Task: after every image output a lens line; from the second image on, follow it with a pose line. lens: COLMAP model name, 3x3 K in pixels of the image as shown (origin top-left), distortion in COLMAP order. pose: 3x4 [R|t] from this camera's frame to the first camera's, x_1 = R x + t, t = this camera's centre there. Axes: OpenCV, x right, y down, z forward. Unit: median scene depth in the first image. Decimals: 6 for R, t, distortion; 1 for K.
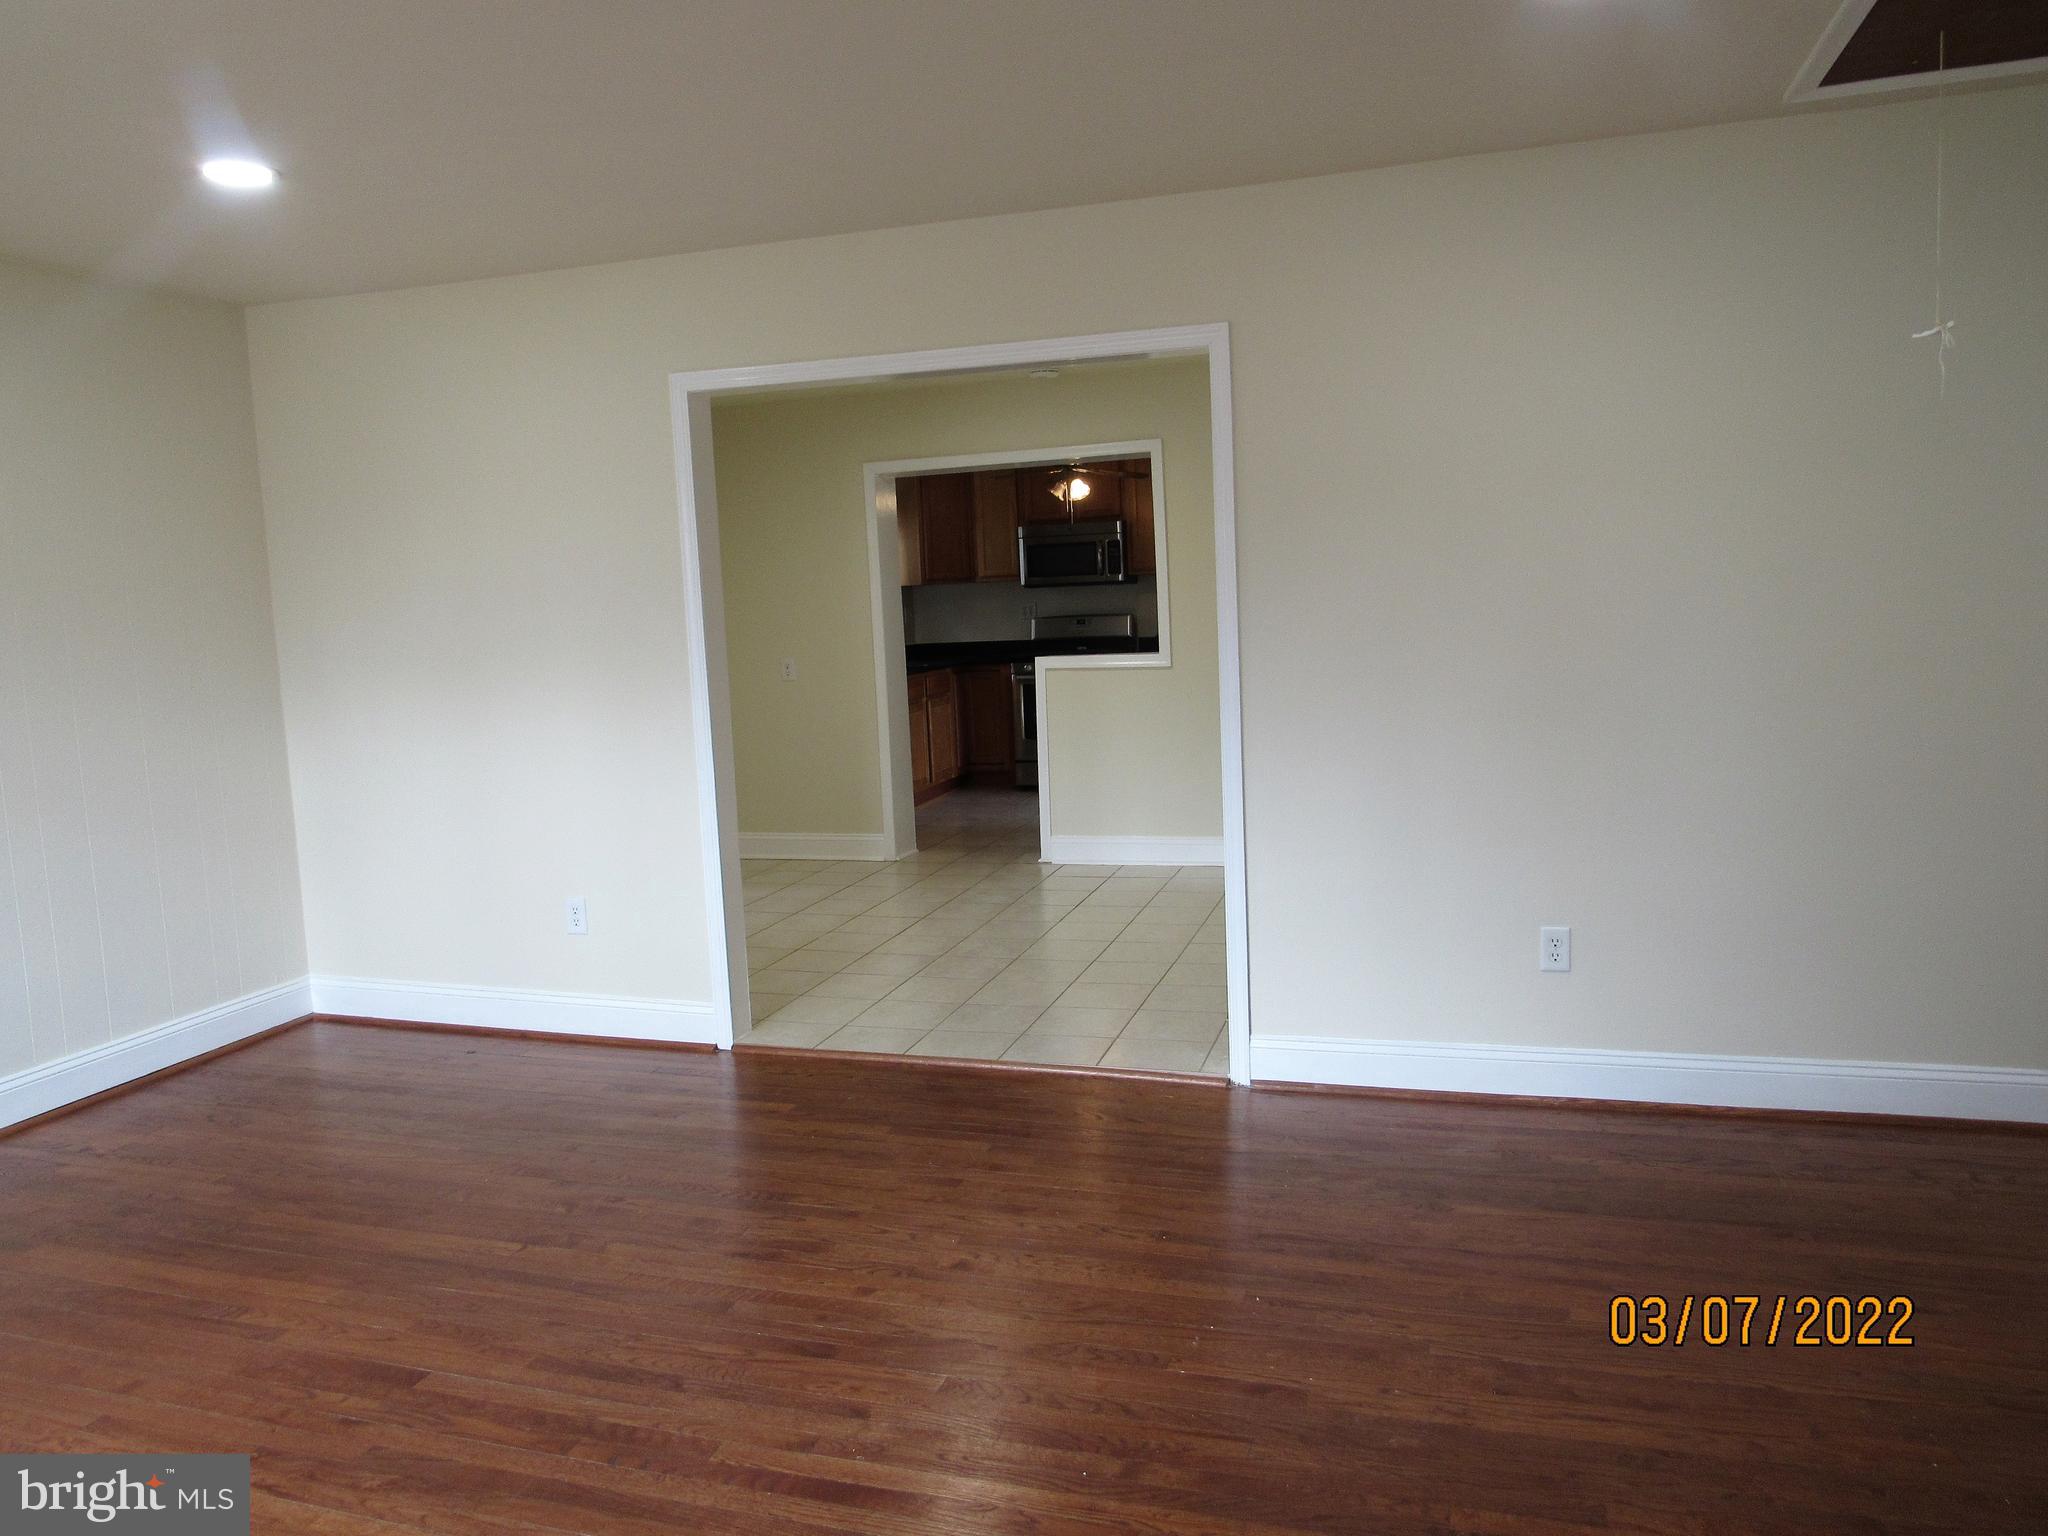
lens RADIAL K [[1471.0, 0, 1024.0], [0, 1471.0, 768.0], [0, 0, 1]] dist [-0.019848, -0.008015]
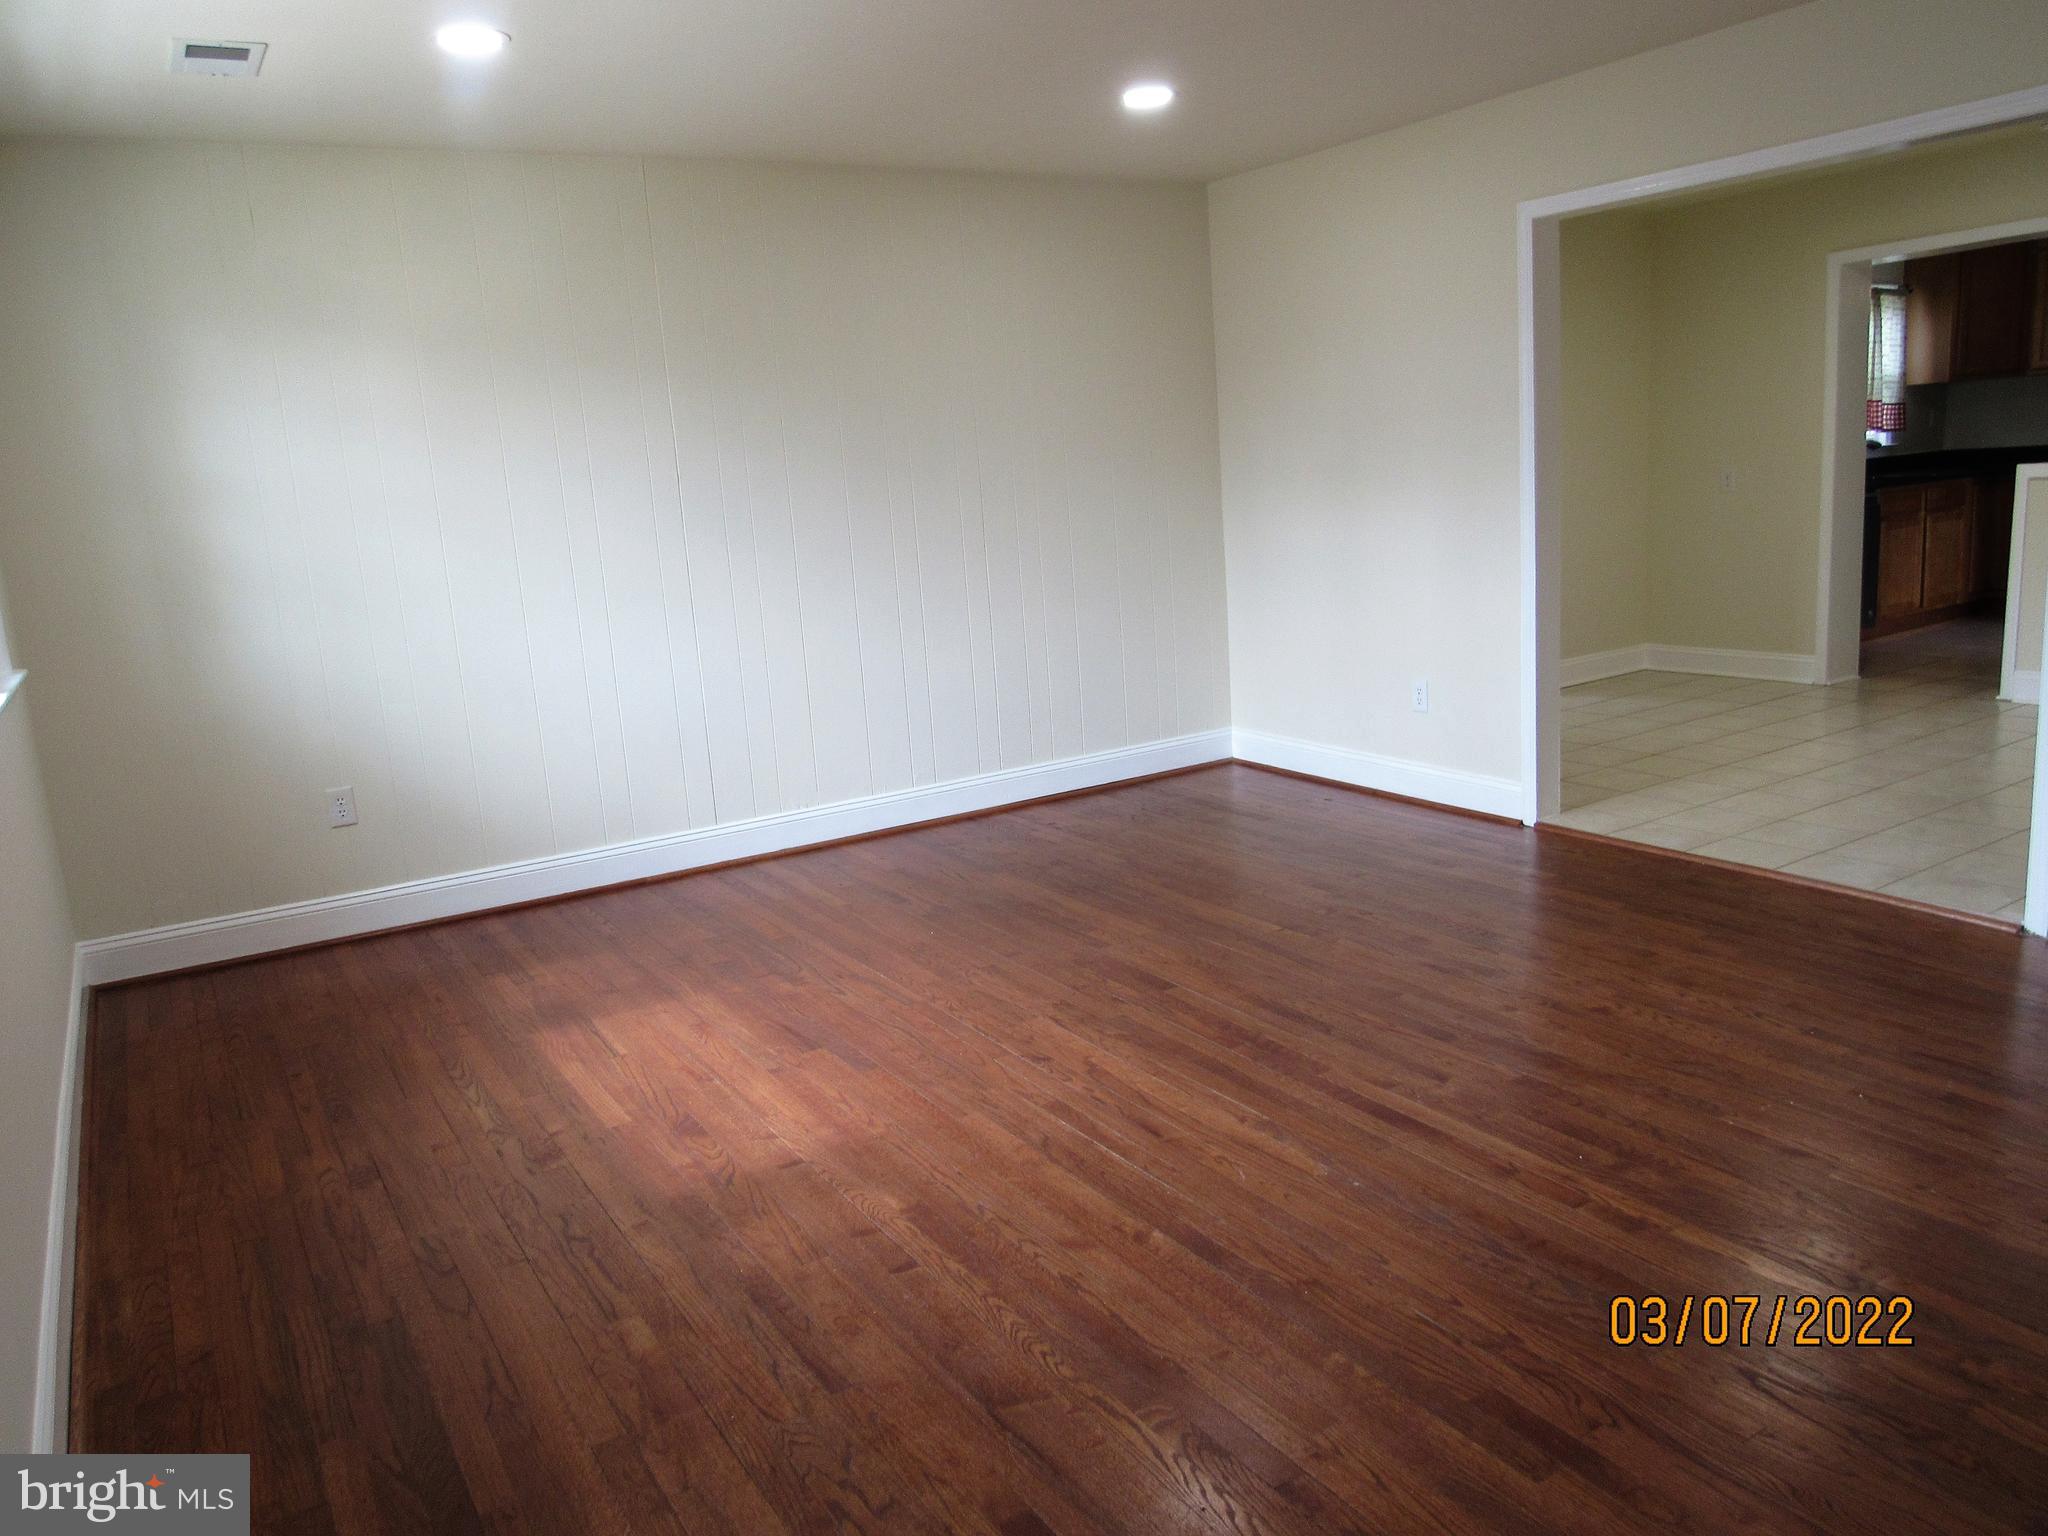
lens RADIAL K [[1478.4, 0, 1024.0], [0, 1478.4, 768.0], [0, 0, 1]] dist [0.001067, 0.000380]
pose [[0.762147, 0.121151, -0.635967, 0.191189], [-0.041139, 0.989412, 0.139181, 0.007032], [0.646095, -0.079913, 0.759062, -0.086317]]
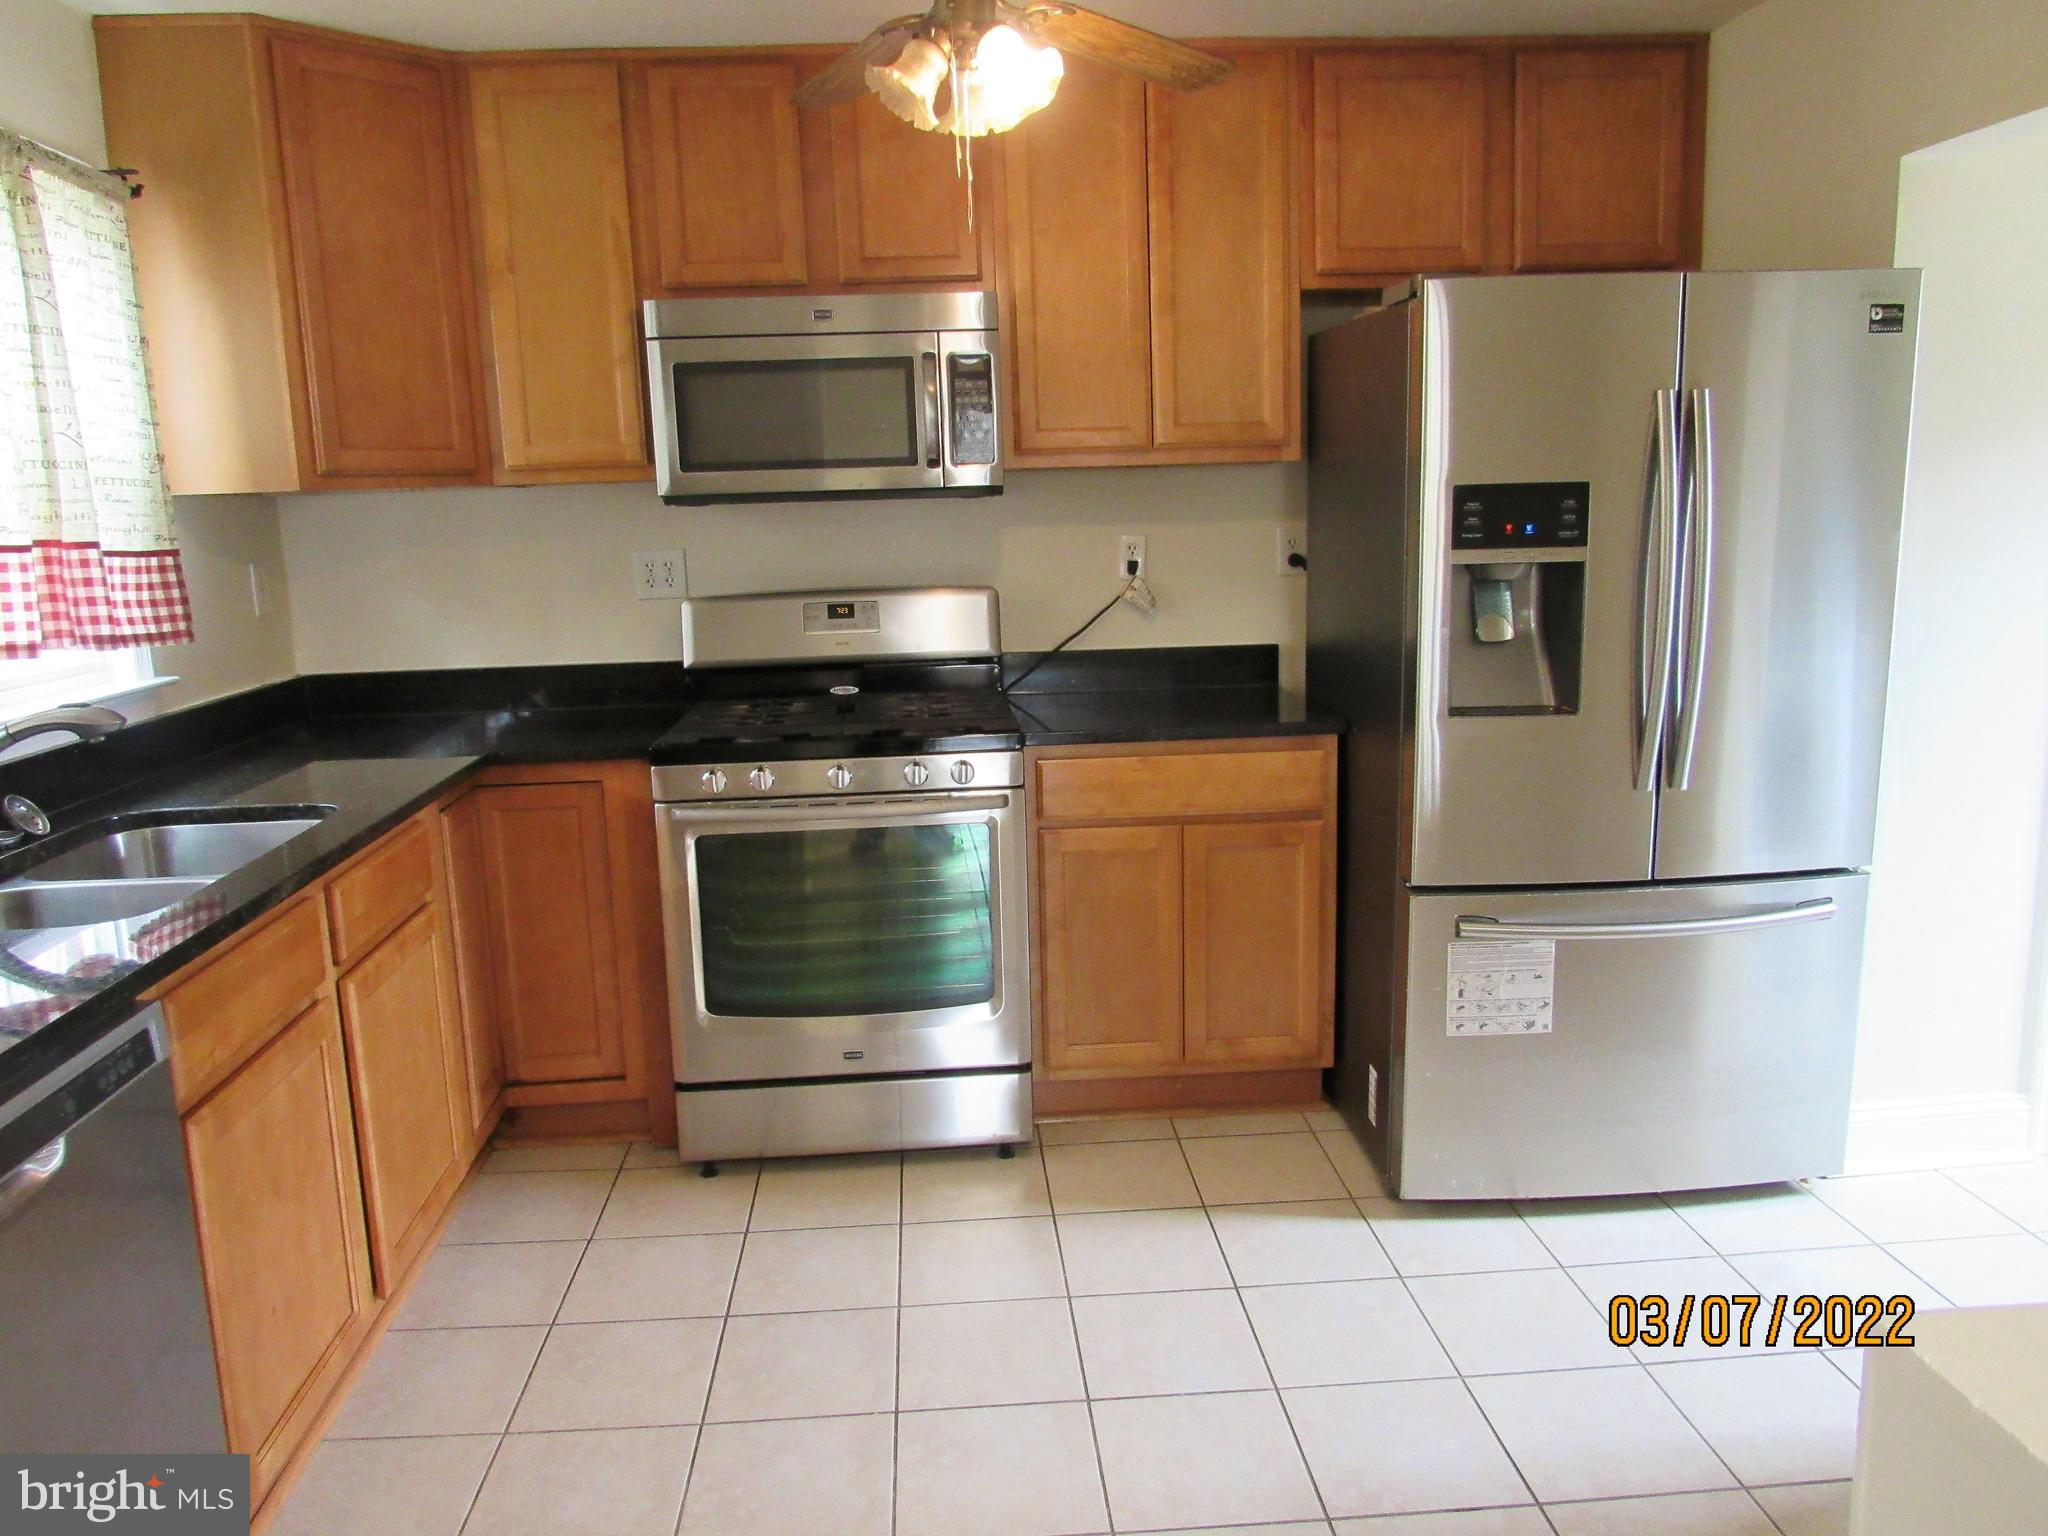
lens RADIAL K [[1447.4, 0, 1024.0], [0, 1447.4, 768.0], [0, 0, 1]] dist [-0.037289, -0.000536]
pose [[0.933027, -0.050579, 0.356232, -0.077678], [0.031264, 0.997722, 0.059773, -0.160280], [-0.358444, -0.044633, 0.932484, 1.328911]]
